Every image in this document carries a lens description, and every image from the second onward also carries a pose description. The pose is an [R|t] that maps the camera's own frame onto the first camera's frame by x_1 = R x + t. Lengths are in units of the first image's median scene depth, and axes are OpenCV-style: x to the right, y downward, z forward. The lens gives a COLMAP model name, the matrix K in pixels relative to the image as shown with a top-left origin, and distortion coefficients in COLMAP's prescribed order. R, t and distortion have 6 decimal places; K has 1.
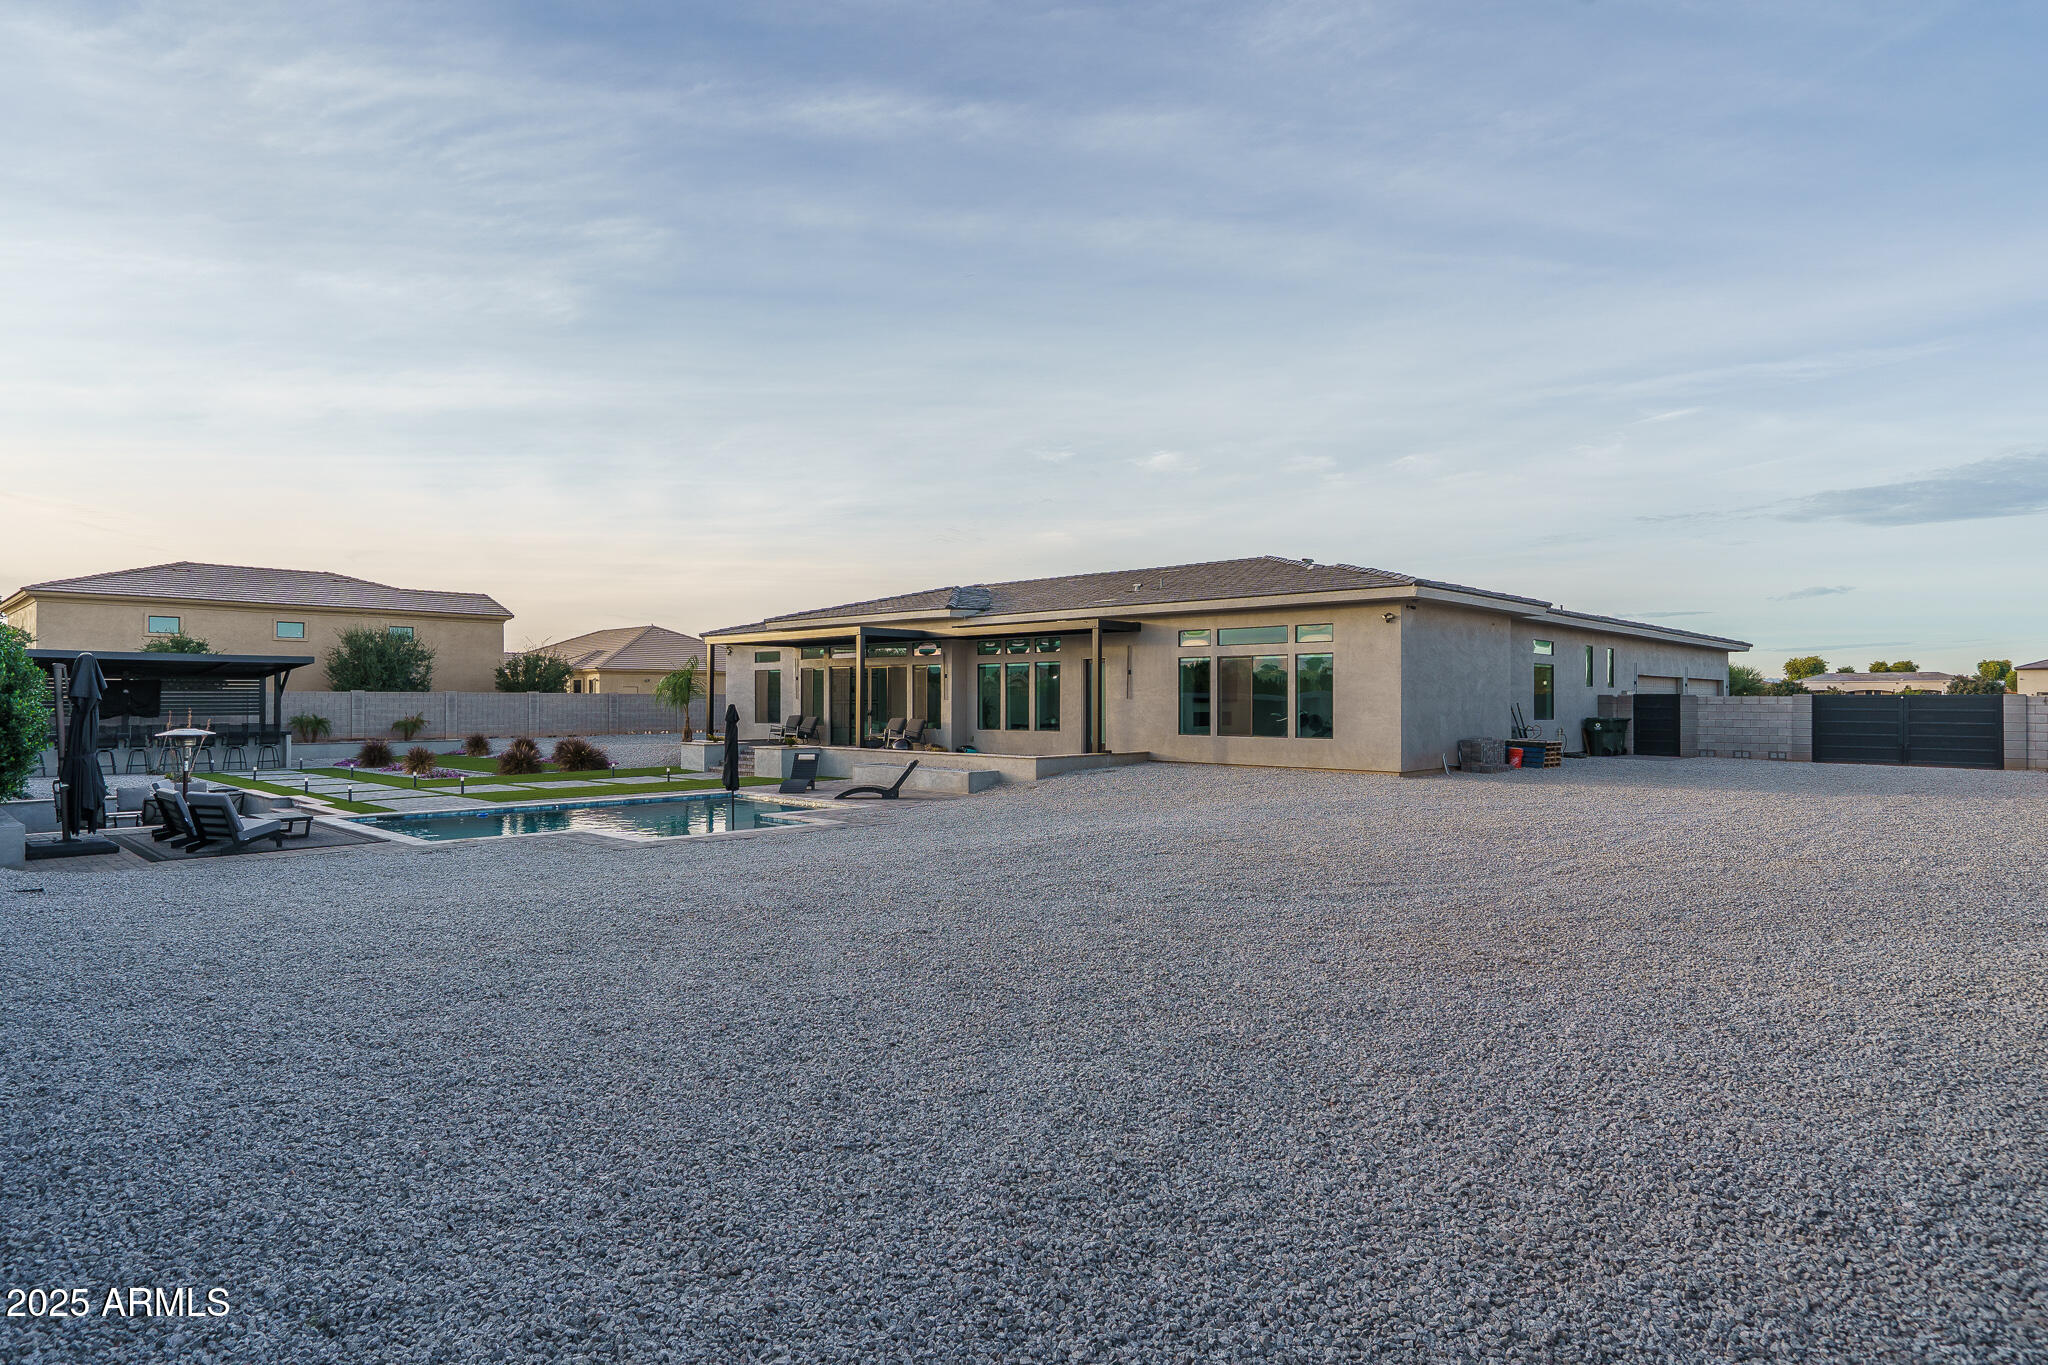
lens RADIAL K [[1153.2, 0, 1021.8], [0, 1153.2, 684.6], [0, 0, 1]] dist [0.051277, 0.001186]
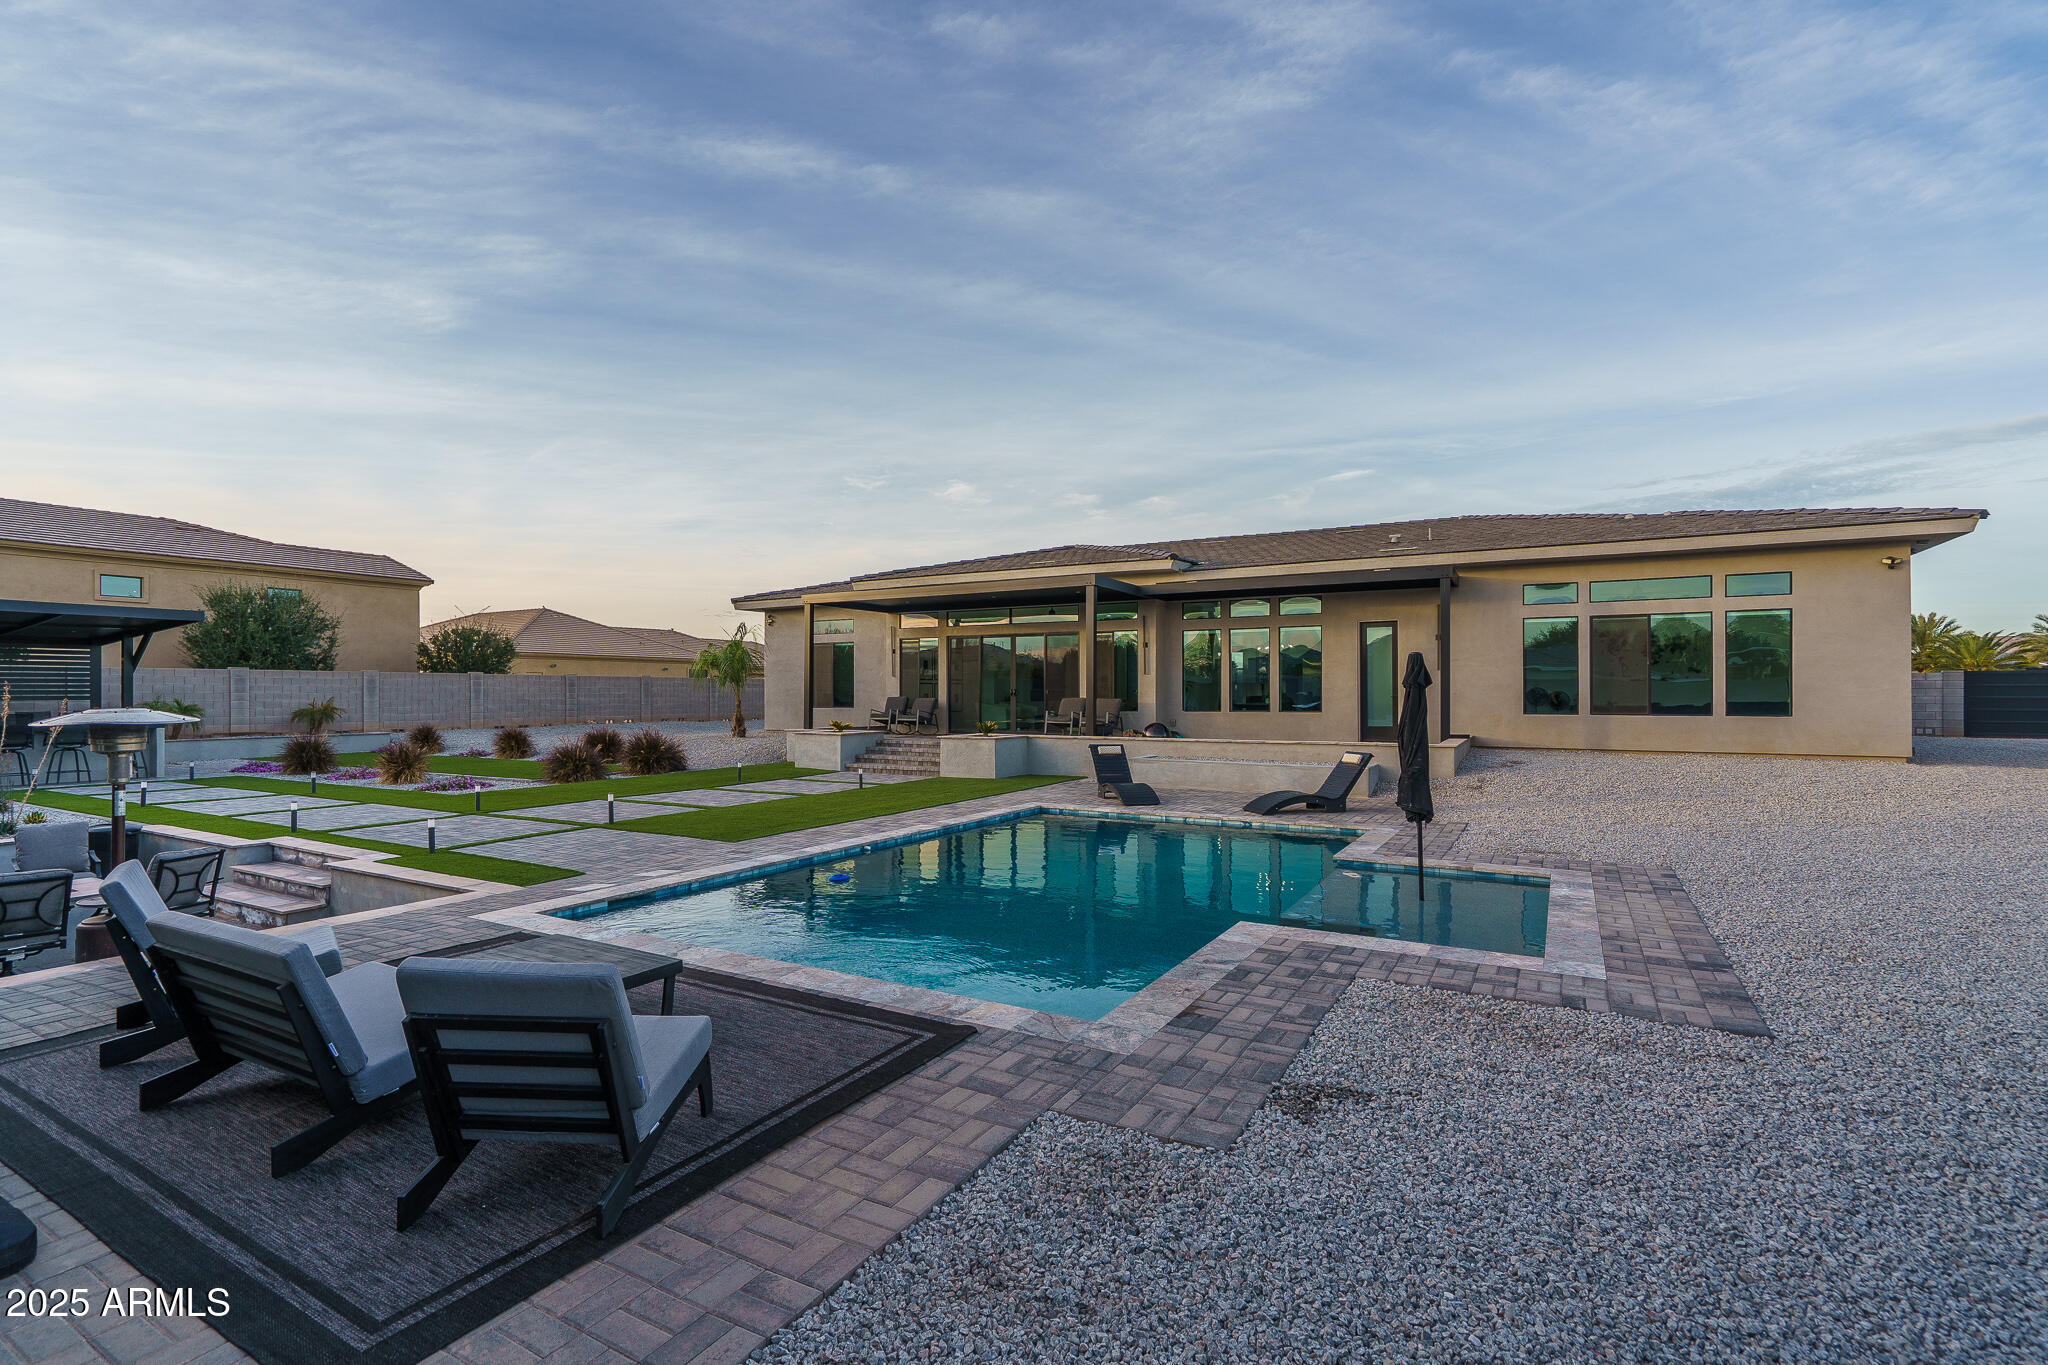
lens RADIAL K [[937.2, 0, 1041.7], [0, 937.2, 676.8], [0, 0, 1]] dist [0.011378, -0.000858]
pose [[0.966156, 0.002859, 0.257942, -0.262333], [-0.001267, 0.999979, -0.006337, 0.016088], [-0.257955, 0.005796, 0.966140, 0.335117]]
